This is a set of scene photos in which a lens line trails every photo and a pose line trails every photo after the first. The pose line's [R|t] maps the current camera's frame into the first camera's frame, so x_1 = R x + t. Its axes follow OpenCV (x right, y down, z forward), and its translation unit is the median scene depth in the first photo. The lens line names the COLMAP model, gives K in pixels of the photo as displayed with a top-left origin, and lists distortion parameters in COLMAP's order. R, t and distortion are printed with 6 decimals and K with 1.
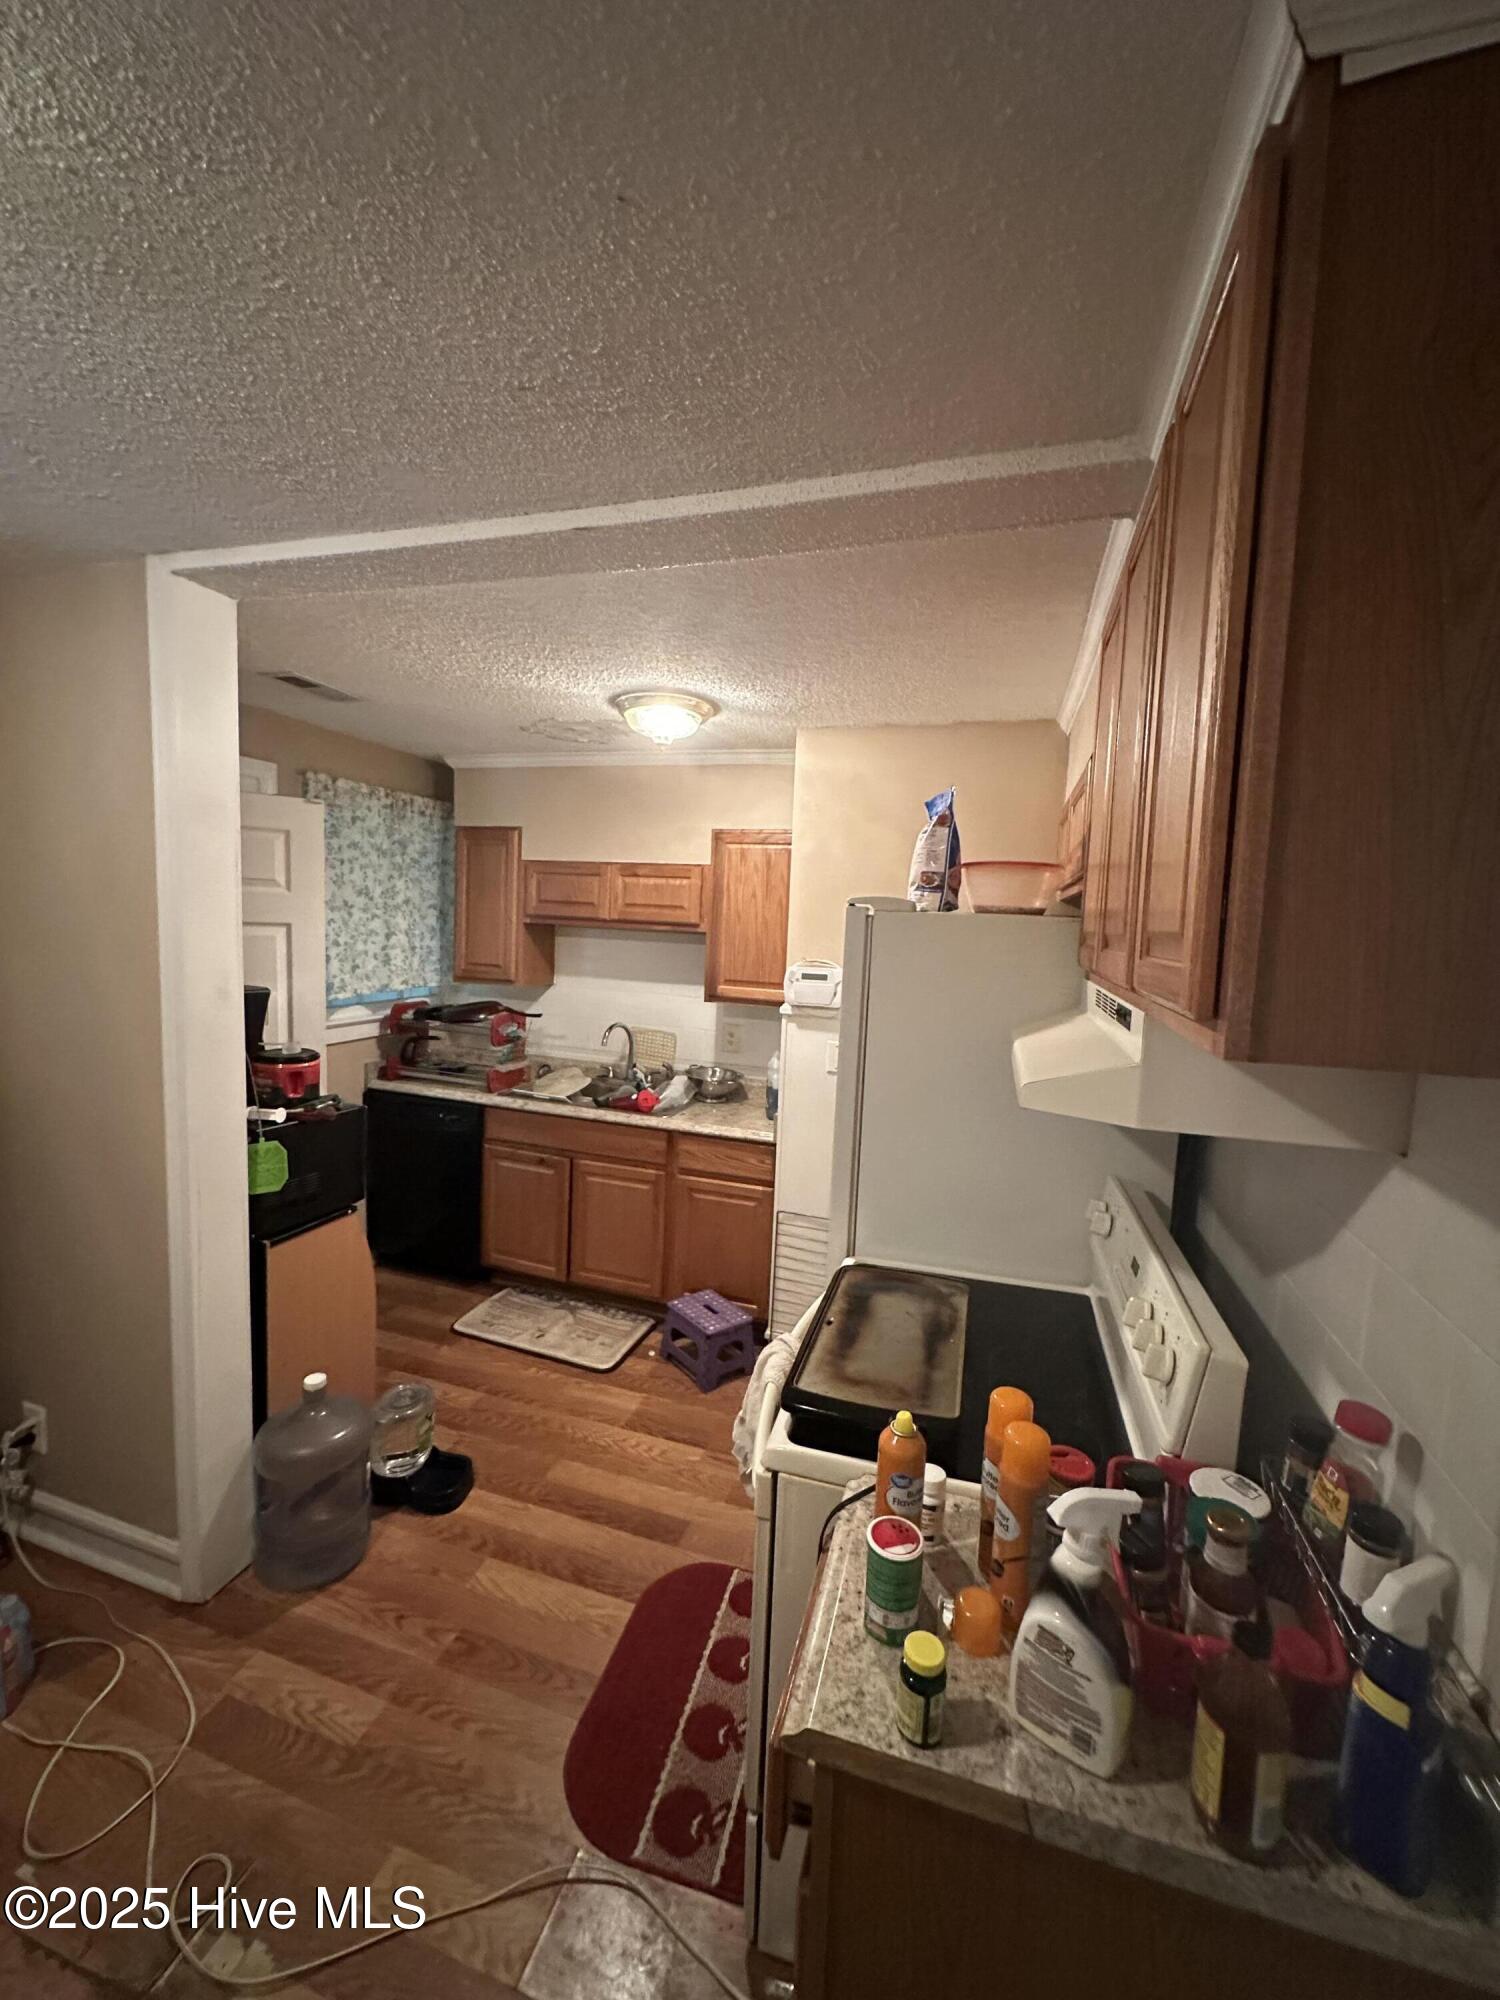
lens RADIAL K [[803.4, 0, 748.7], [0, 803.4, 995.4], [0, 0, 1]] dist [-0.002890, 0.000081]
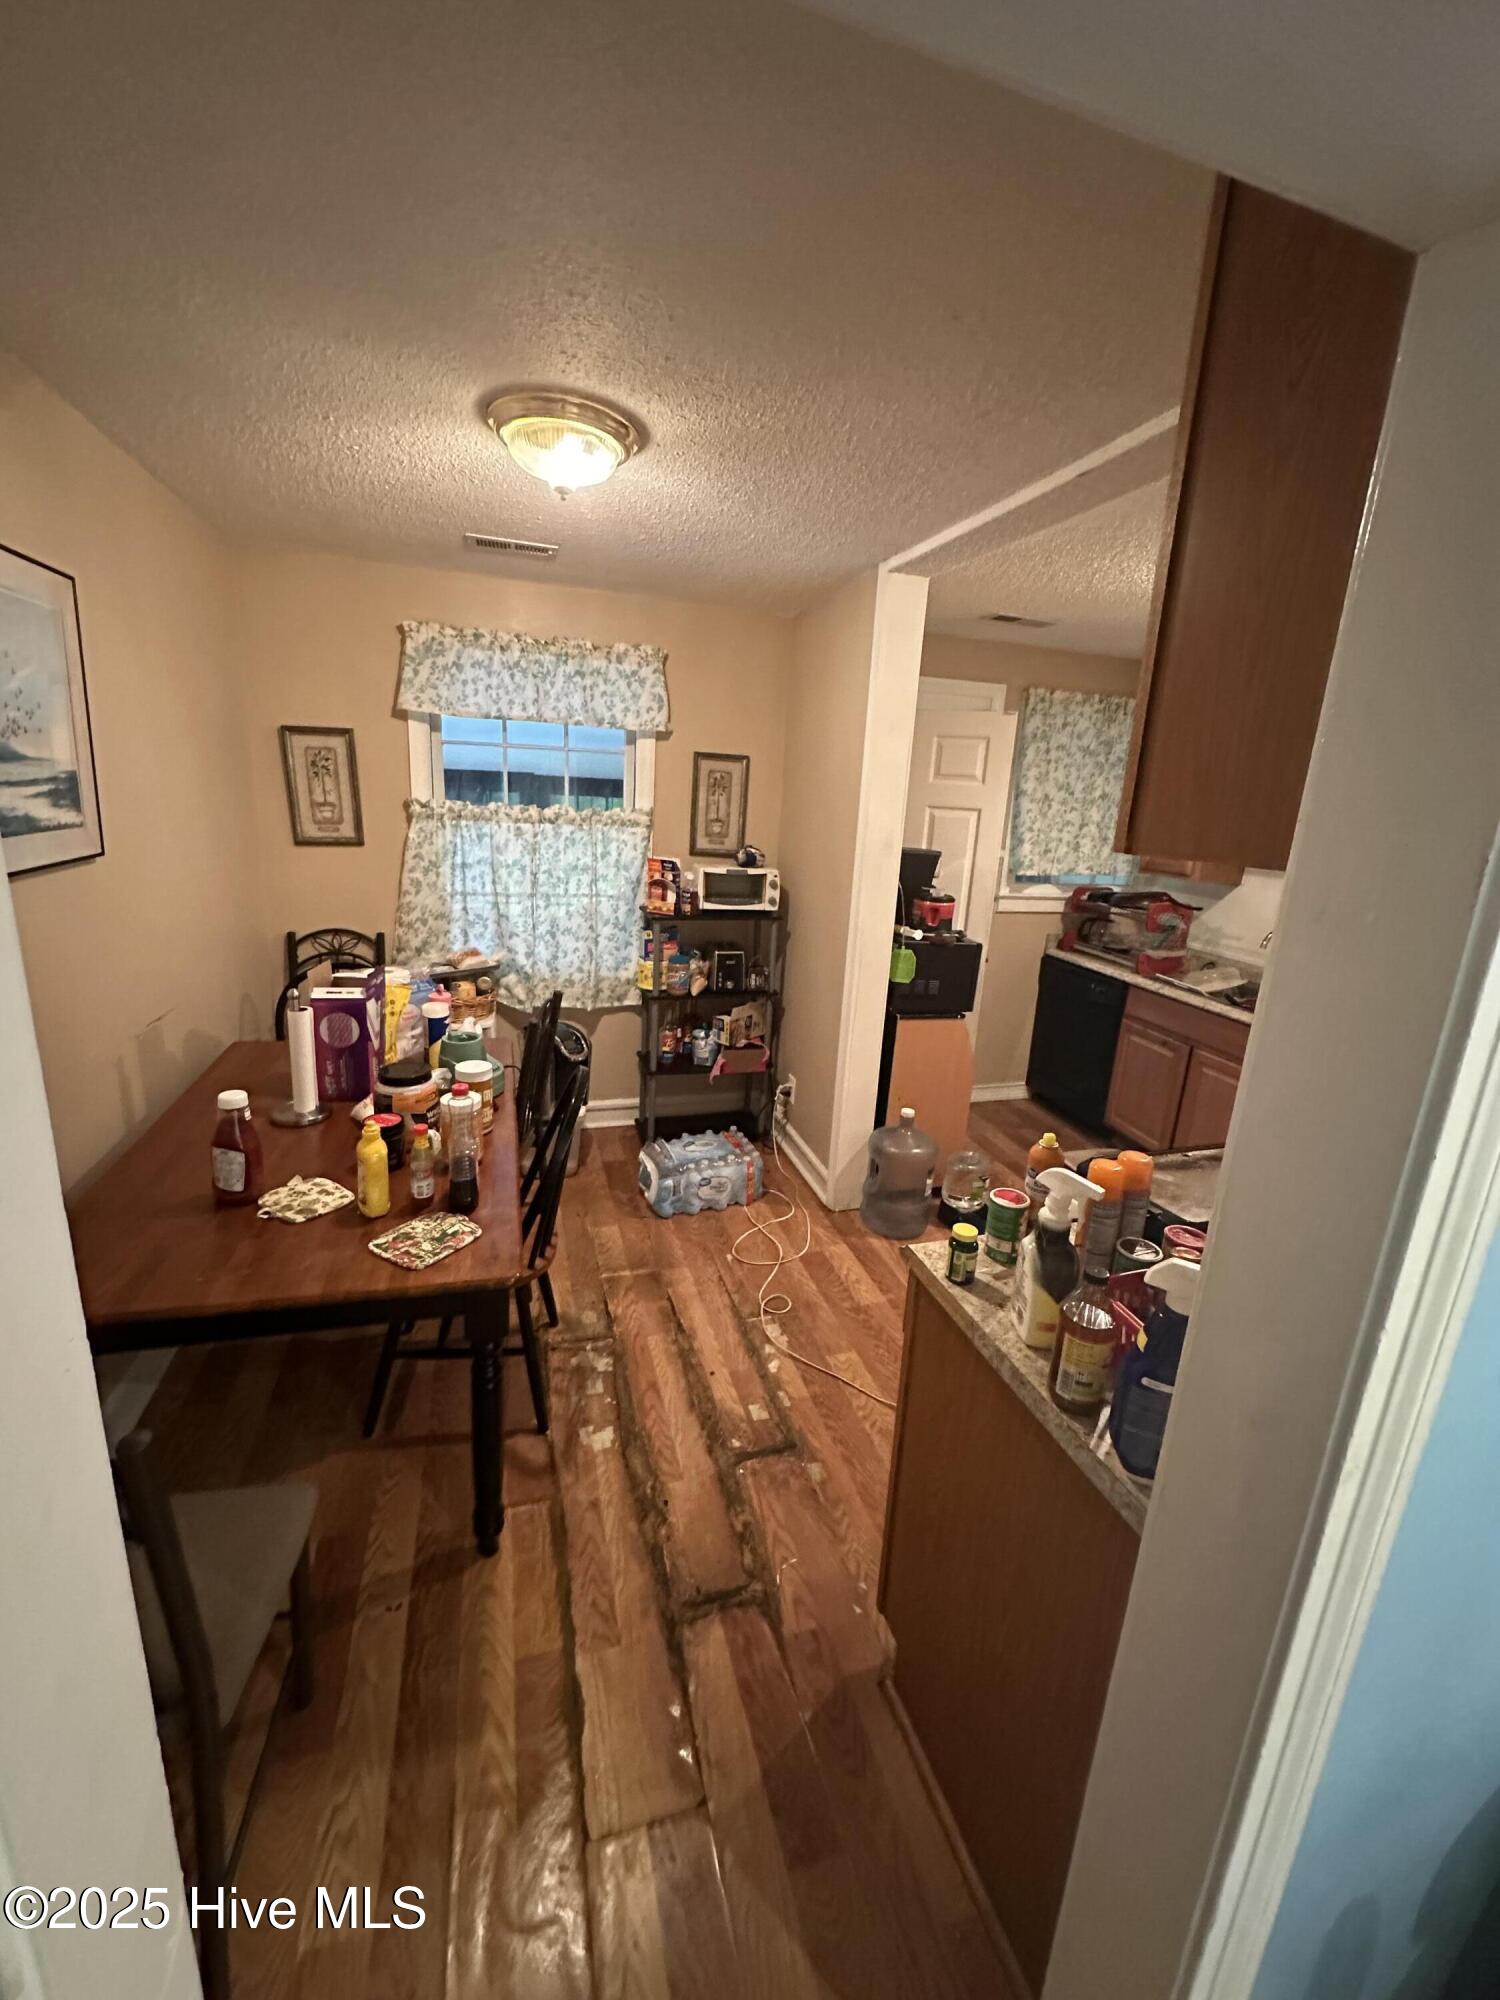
lens RADIAL K [[803.4, 0, 744.3], [0, 803.4, 996.7], [0, 0, 1]] dist [-0.002890, 0.000081]
pose [[0.557263, 0.196934, -0.806644, 0.275687], [-0.110292, 0.980415, 0.163164, 0.032997], [0.822978, -0.001959, 0.568069, -0.065426]]
